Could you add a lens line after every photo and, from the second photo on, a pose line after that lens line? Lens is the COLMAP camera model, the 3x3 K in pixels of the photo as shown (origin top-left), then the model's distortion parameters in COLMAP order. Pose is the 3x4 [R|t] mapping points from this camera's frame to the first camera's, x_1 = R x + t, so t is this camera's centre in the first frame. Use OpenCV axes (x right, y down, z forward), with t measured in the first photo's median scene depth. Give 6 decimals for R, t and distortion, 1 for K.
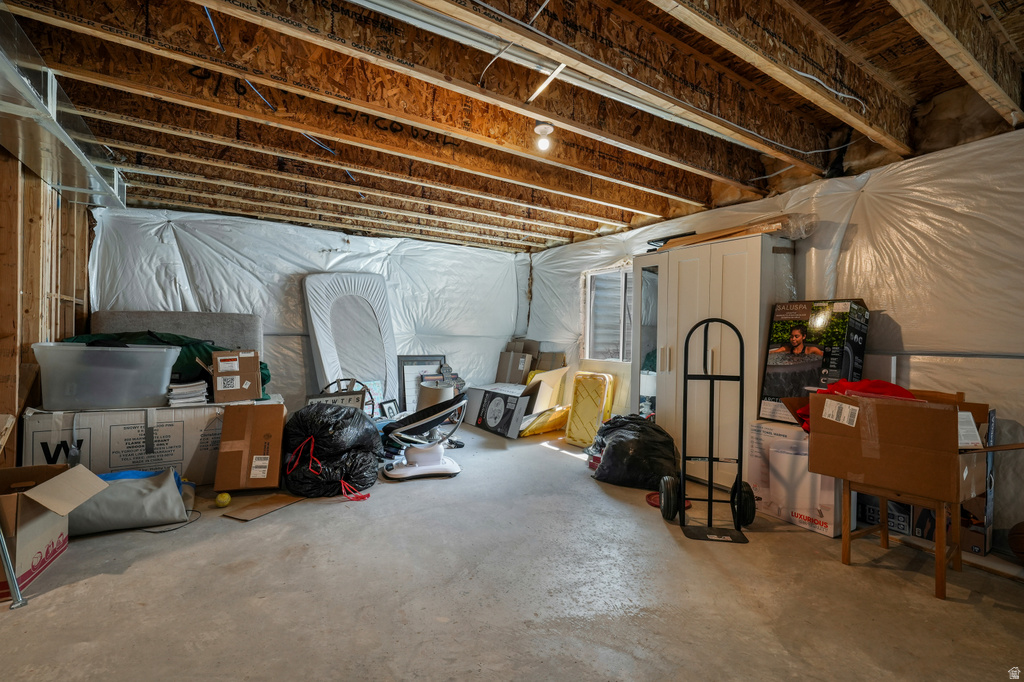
lens RADIAL K [[452.2, 0, 507.7], [0, 452.2, 343.9], [0, 0, 1]] dist [-0.005524, 0.000229]
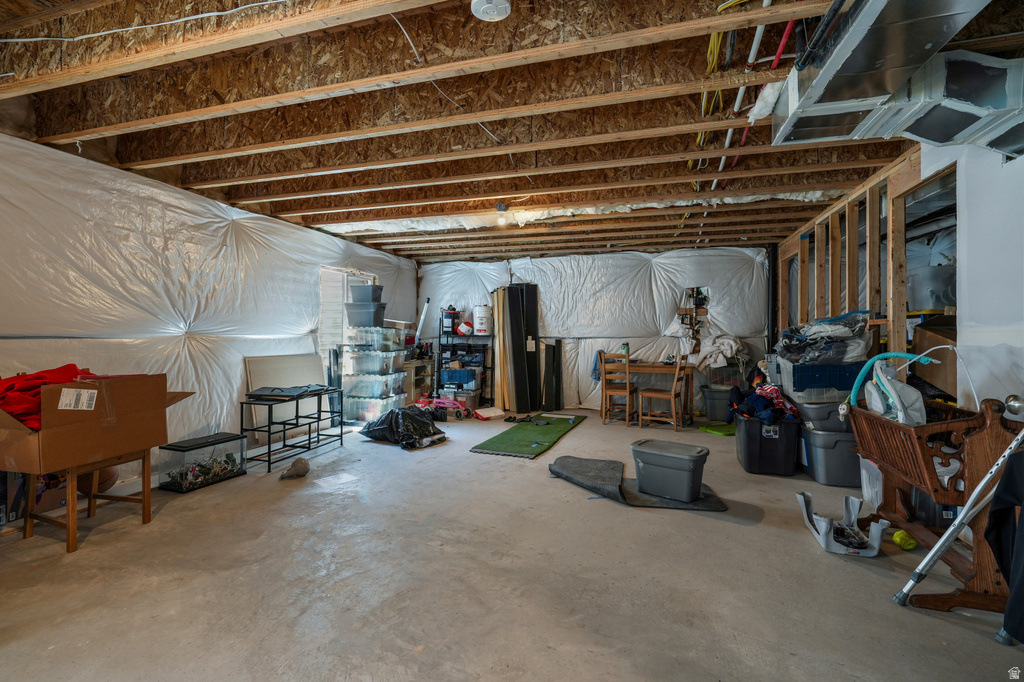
lens RADIAL K [[452.2, 0, 511.3], [0, 452.2, 338.4], [0, 0, 1]] dist [-0.005524, 0.000229]
pose [[-0.671191, -0.032596, 0.740567, -0.637459], [-0.019773, 0.999465, 0.026071, -0.025793], [-0.741021, 0.002856, -0.671476, 0.982129]]
